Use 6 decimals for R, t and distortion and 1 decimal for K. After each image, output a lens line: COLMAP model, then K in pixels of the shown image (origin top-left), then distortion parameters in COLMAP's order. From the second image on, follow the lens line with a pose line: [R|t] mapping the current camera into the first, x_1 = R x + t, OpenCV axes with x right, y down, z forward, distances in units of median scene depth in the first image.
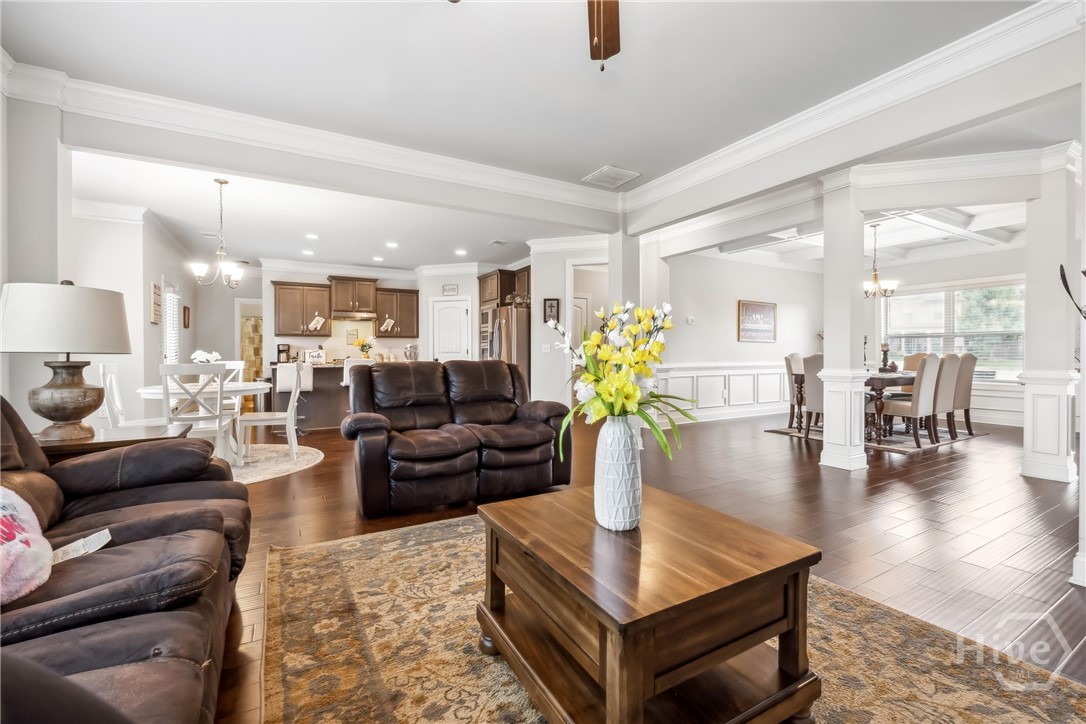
lens RADIAL K [[453.8, 0, 542.4], [0, 453.8, 351.8], [0, 0, 1]] dist [-0.012912, -0.000296]
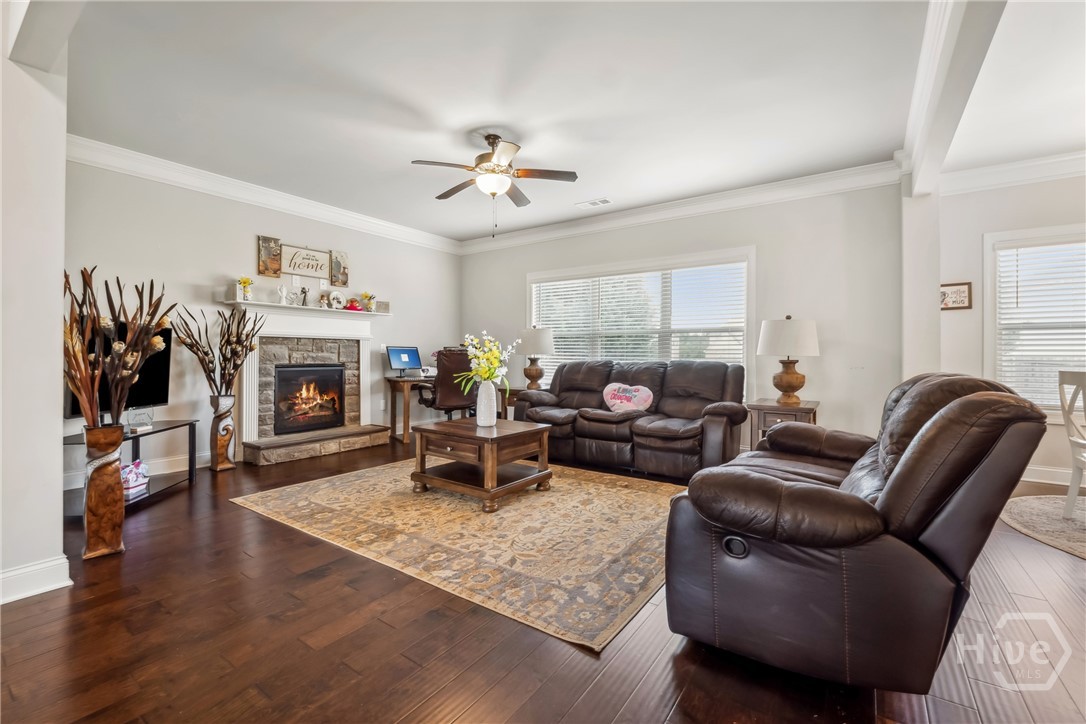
lens RADIAL K [[453.8, 0, 542.4], [0, 453.8, 351.8], [0, 0, 1]] dist [-0.012912, -0.000296]
pose [[-0.901237, -0.003337, -0.433313, 0.251500], [-0.002739, 0.999994, -0.002005, -0.002499], [0.433317, -0.000620, -0.901241, 0.879706]]
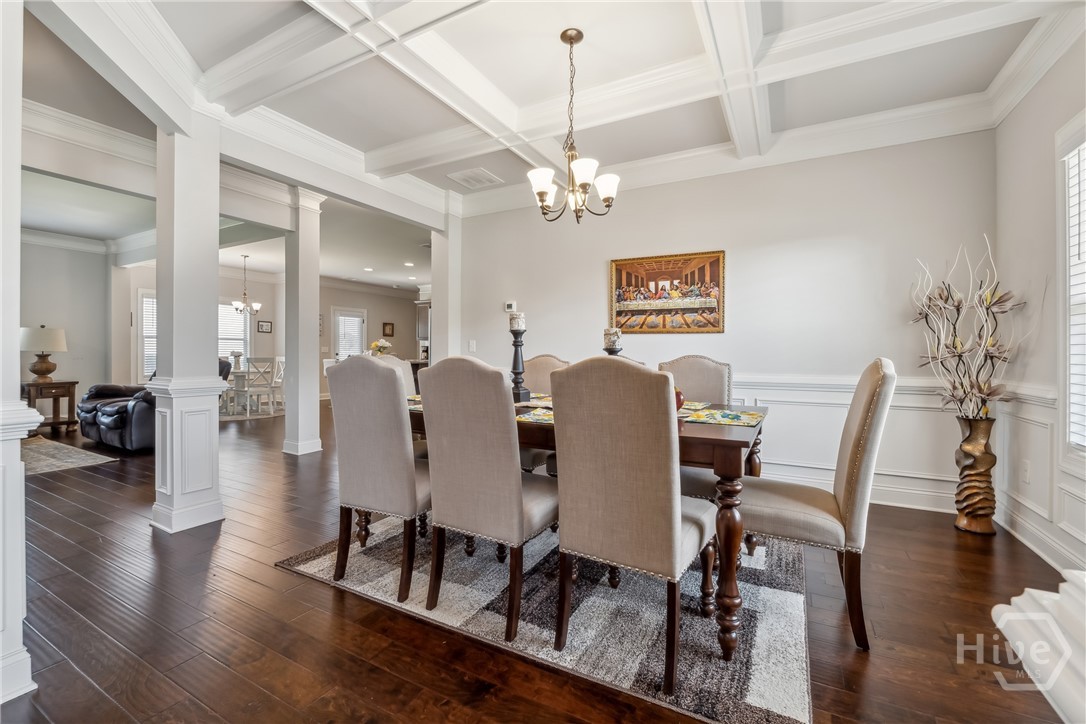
lens RADIAL K [[453.8, 0, 542.4], [0, 453.8, 351.8], [0, 0, 1]] dist [-0.012912, -0.000296]
pose [[0.530534, 0.002868, -0.847659, 1.158773], [-0.004230, 0.999991, 0.000736, -0.002867], [0.847653, 0.003196, 0.530541, 0.855166]]
